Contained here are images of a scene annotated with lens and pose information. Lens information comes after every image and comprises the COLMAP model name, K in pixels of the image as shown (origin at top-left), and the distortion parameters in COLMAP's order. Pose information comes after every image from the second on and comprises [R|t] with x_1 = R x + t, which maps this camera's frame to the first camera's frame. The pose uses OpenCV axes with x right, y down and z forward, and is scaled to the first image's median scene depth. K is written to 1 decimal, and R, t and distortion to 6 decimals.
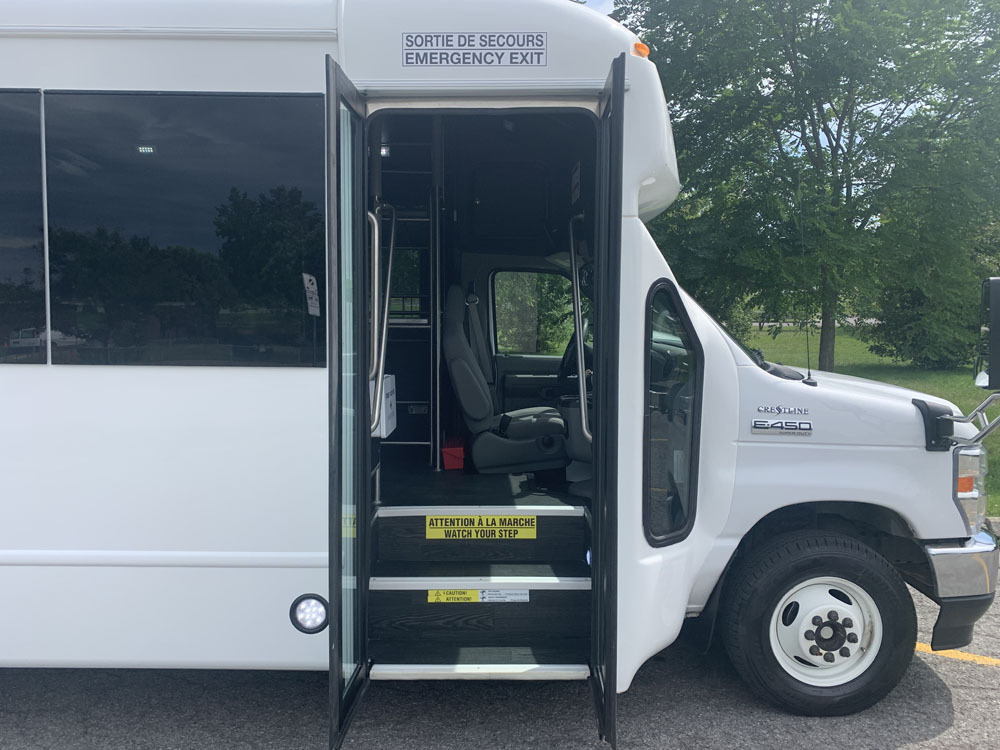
lens RADIAL K [[767.3, 0, 488.1], [0, 767.3, 369.1], [0, 0, 1]] dist [0.020161, -0.000412]
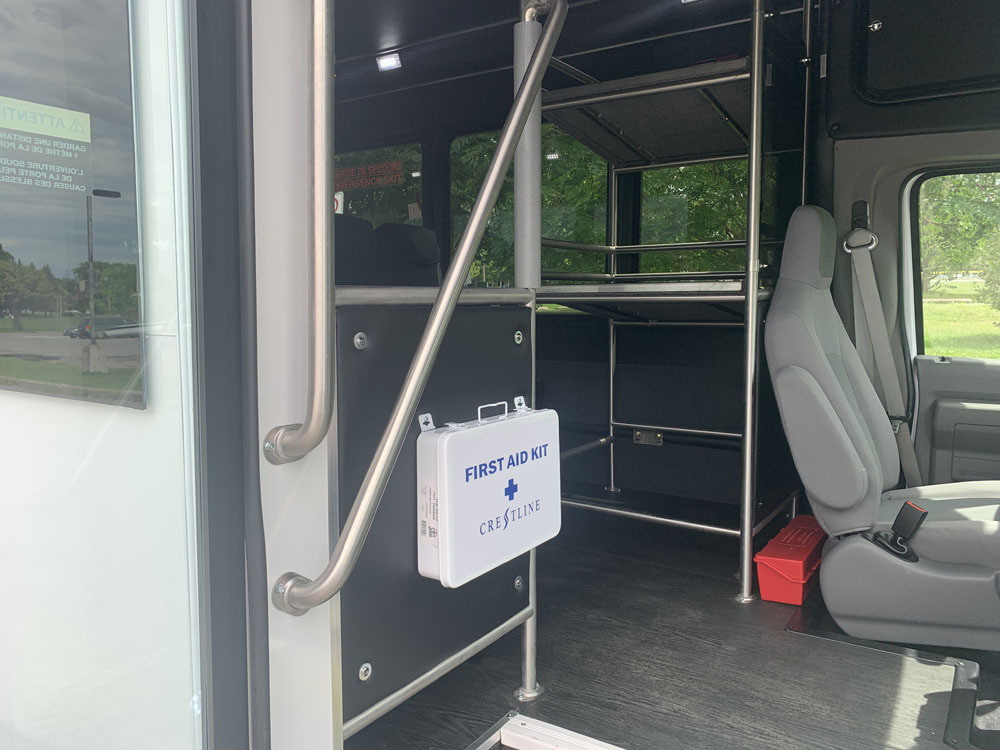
lens RADIAL K [[767.3, 0, 488.1], [0, 767.3, 369.1], [0, 0, 1]] dist [0.020161, -0.000412]
pose [[0.831435, 0.041767, -0.554050, 0.060349], [-0.031027, 0.999105, 0.028756, -0.019039], [0.554755, -0.006718, 0.831986, 0.509414]]
